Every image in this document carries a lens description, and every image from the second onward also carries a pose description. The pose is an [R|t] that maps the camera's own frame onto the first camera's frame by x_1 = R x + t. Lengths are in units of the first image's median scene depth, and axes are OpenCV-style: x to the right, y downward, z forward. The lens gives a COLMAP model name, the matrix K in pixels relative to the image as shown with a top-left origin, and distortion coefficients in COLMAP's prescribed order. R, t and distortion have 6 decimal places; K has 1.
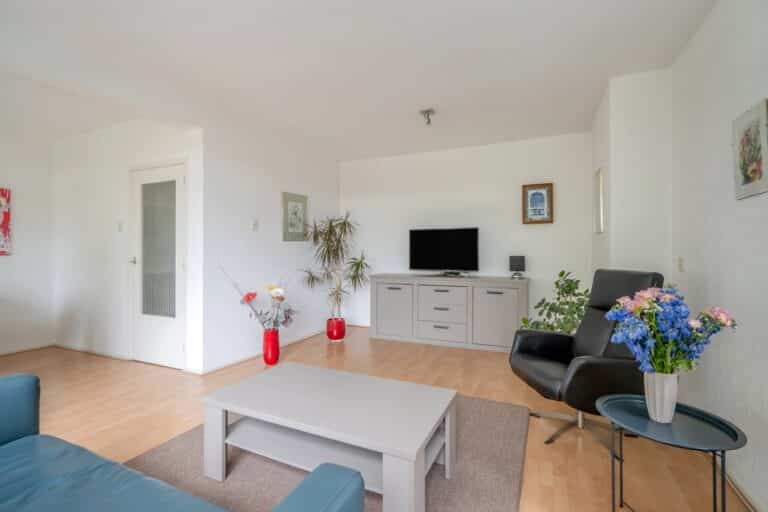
lens RADIAL K [[355.8, 0, 384.0], [0, 355.8, 248.3], [0, 0, 1]] dist [-0.000226, 0.000053]
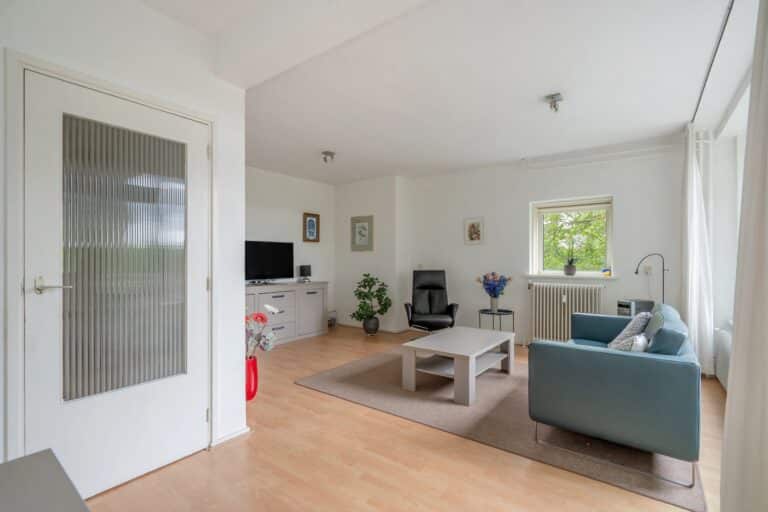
lens RADIAL K [[351.3, 0, 385.5], [0, 351.3, 259.5], [0, 0, 1]] dist [-0.001443, -0.000026]
pose [[0.216093, 0.003714, 0.976366, -0.854717], [-0.008626, 0.999961, -0.001895, -0.000241], [-0.976335, -0.008013, 0.216116, 0.420442]]
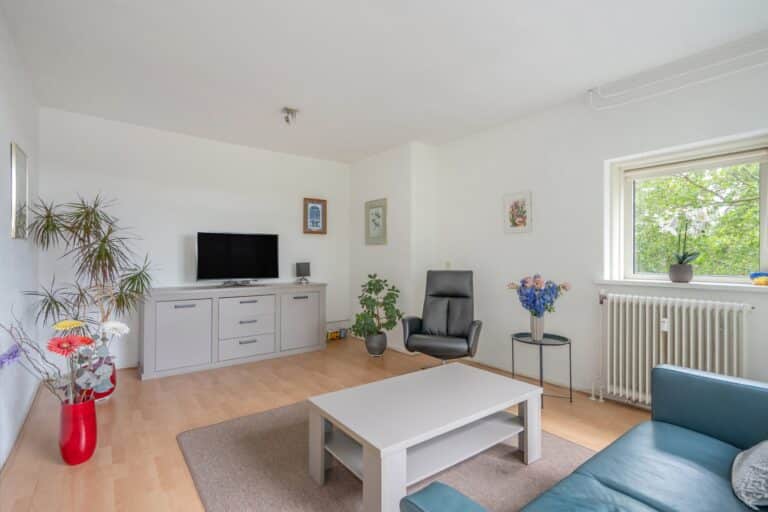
lens RADIAL K [[365.3, 0, 384.0], [0, 365.3, 256.0], [0, 0, 1]] dist [0.002812, 0.000556]
pose [[0.472834, 0.006934, 0.881124, -0.491296], [-0.010019, 0.999947, -0.002493, 0.001610], [-0.881095, -0.007649, 0.472878, 0.256988]]
